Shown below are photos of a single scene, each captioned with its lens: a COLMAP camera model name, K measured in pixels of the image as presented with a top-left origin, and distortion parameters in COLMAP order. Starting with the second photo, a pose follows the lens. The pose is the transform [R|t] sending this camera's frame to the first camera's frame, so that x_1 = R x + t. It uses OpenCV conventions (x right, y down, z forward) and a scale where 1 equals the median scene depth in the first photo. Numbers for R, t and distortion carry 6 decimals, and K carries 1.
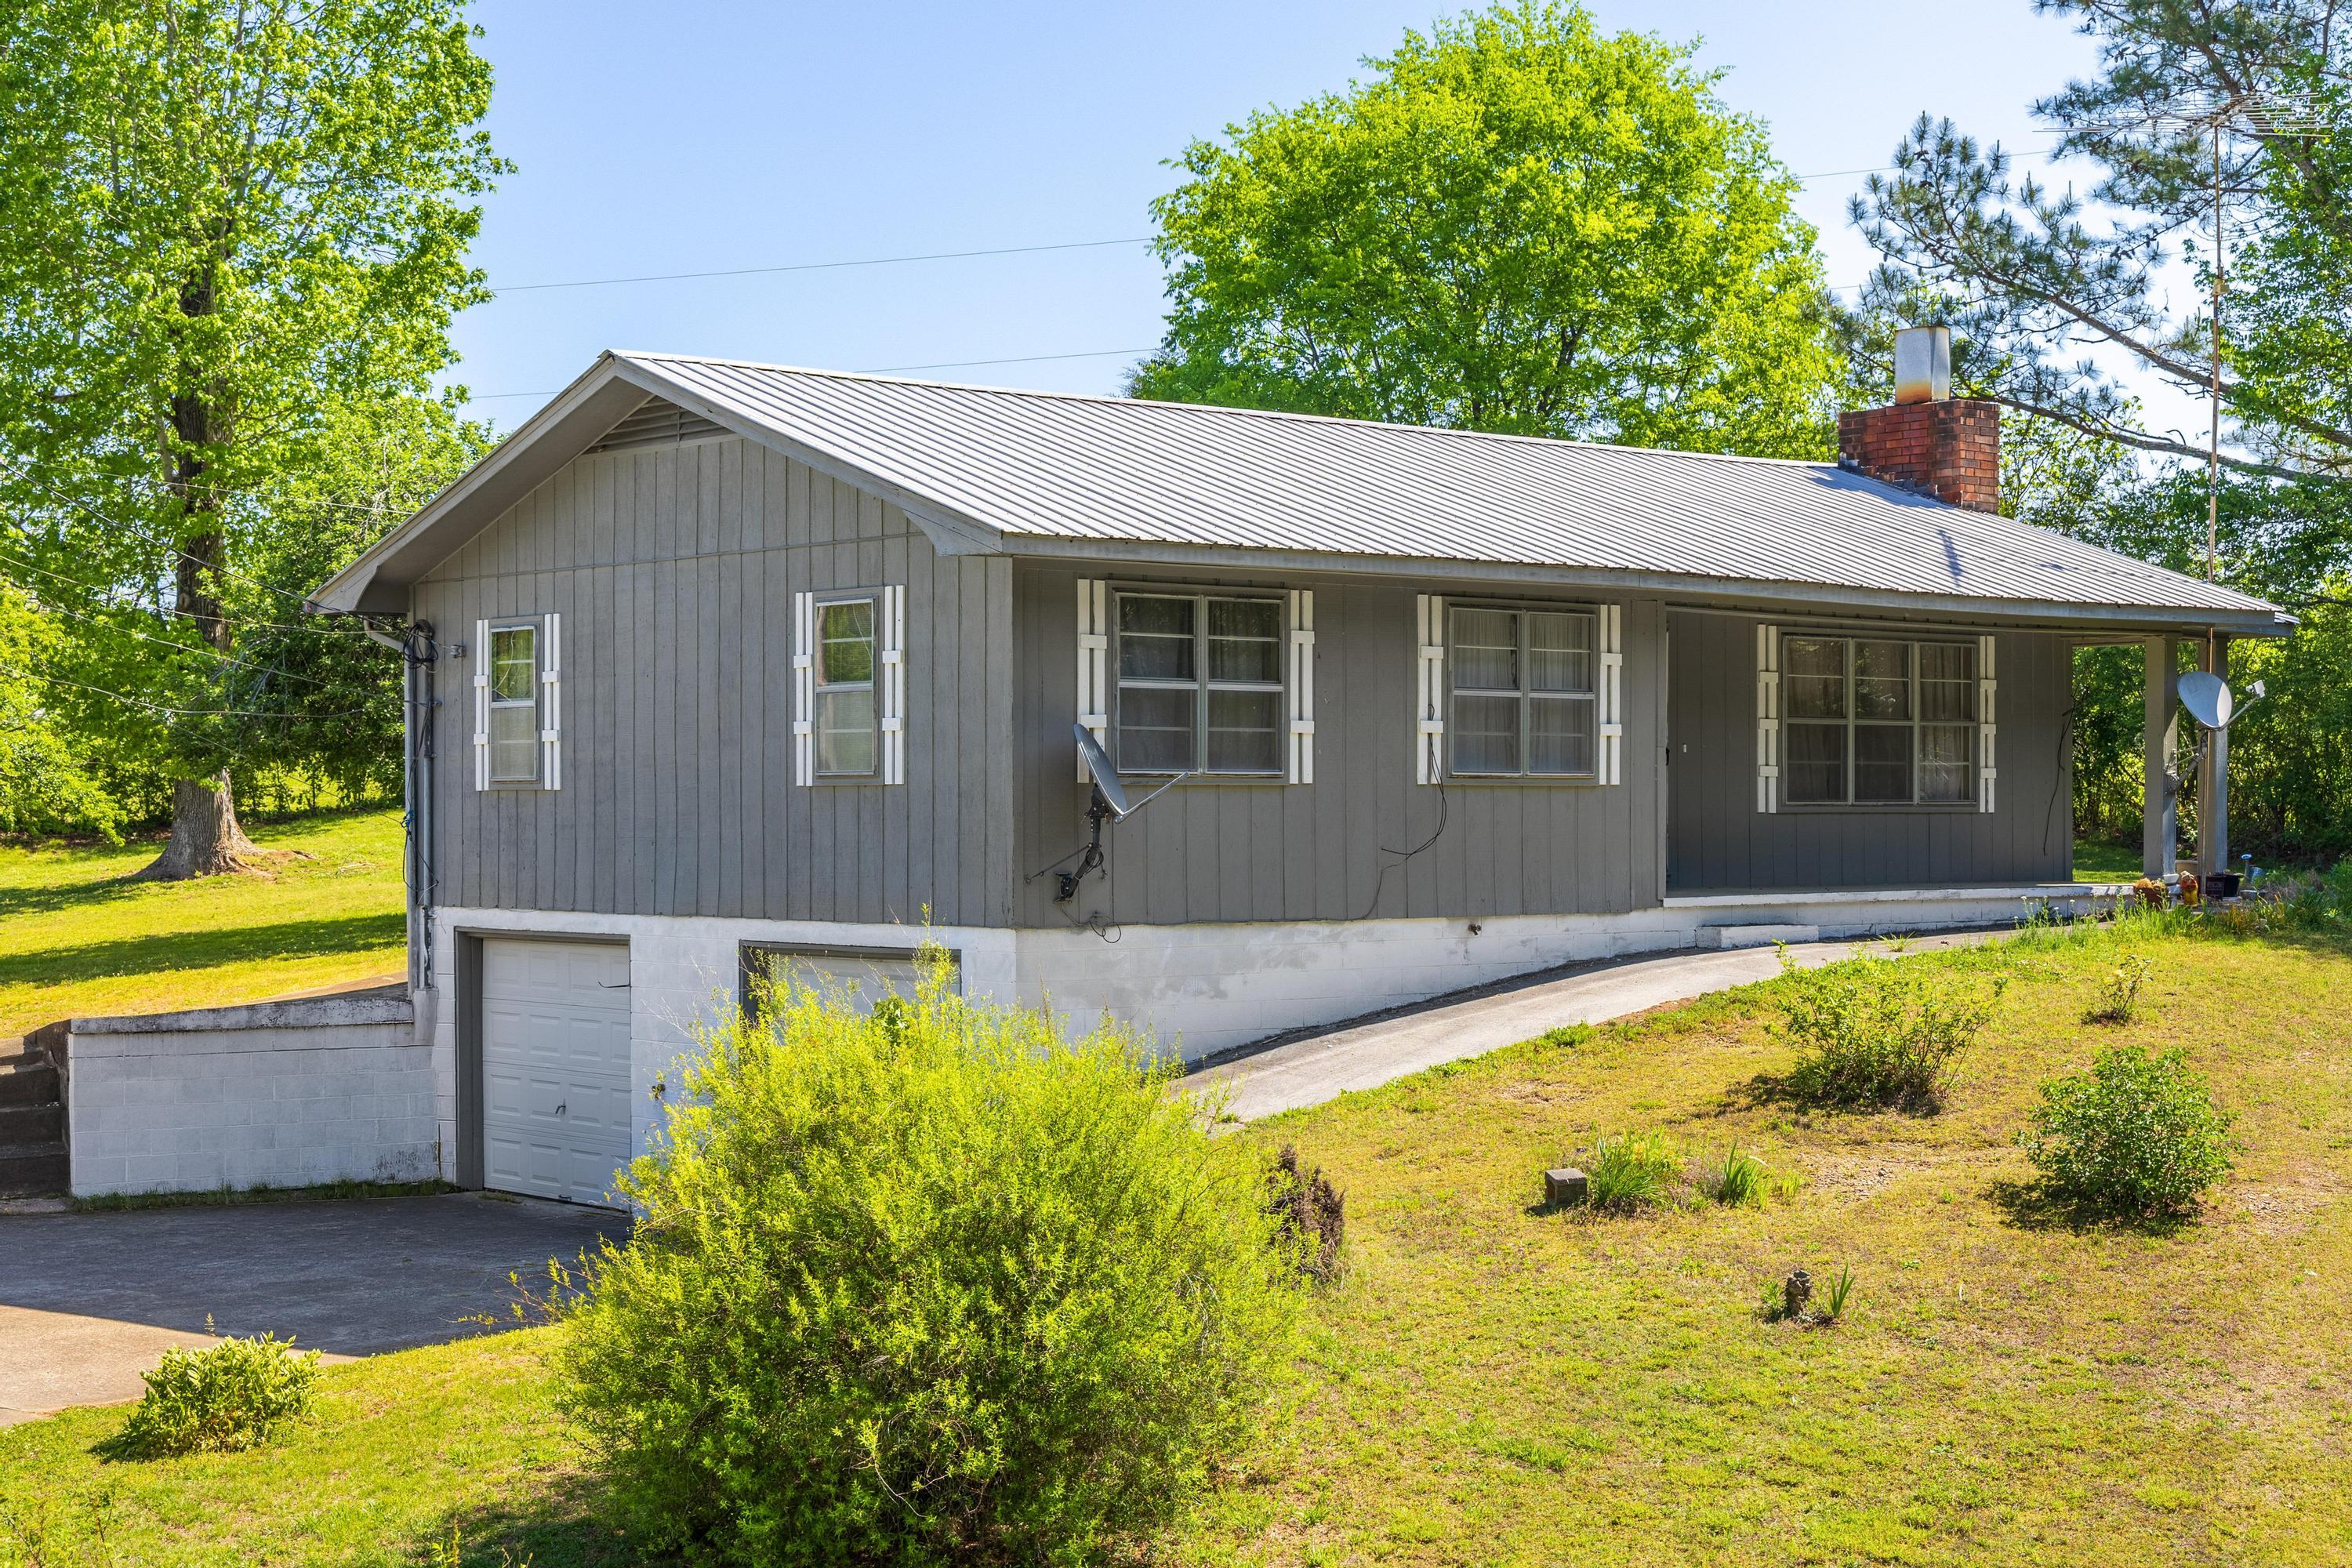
lens RADIAL K [[3484.7, 0, 1175.9], [0, 3484.7, 1069.2], [0, 0, 1]] dist [0.053659, 0.022158]
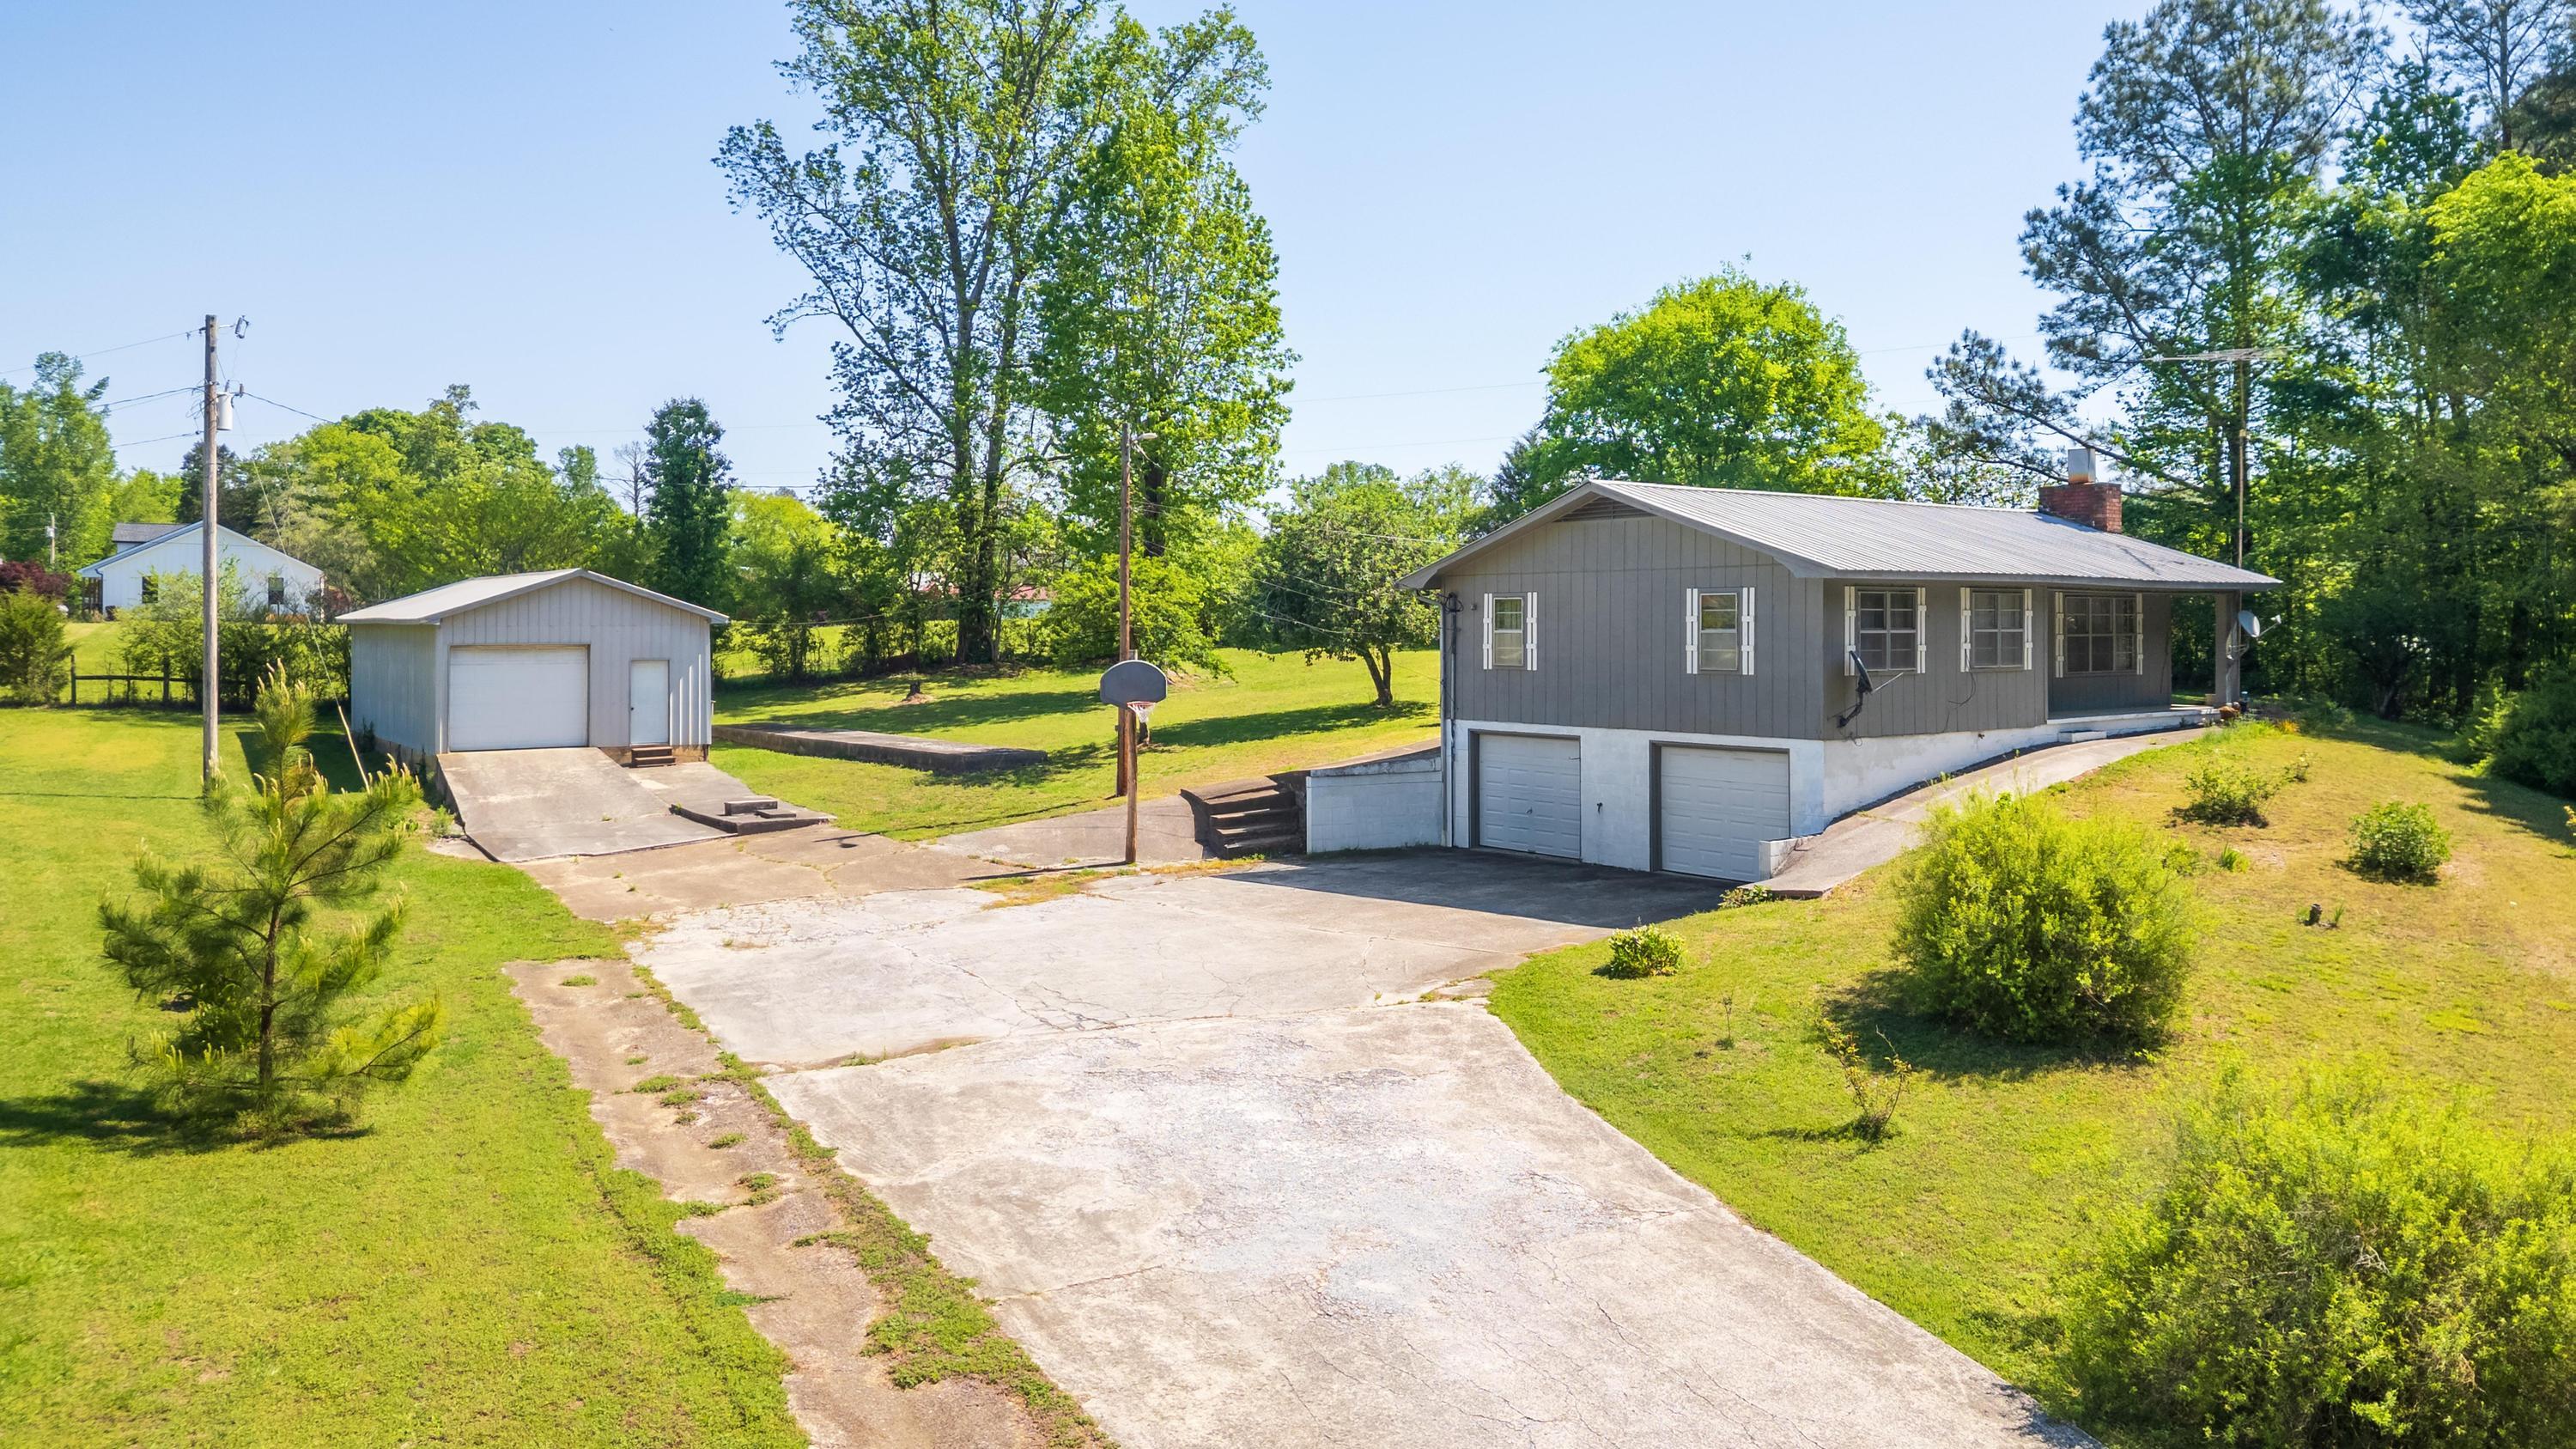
lens RADIAL K [[1738.8, 0, 1288.0], [0, 1738.8, 724.5], [0, 0, 1]] dist [0.071780, -0.061765]
pose [[0.999666, 0.001553, -0.025799, -0.314159], [-0.001980, 0.999862, -0.016519, -0.026780], [0.025770, 0.016565, 0.999531, -0.130314]]
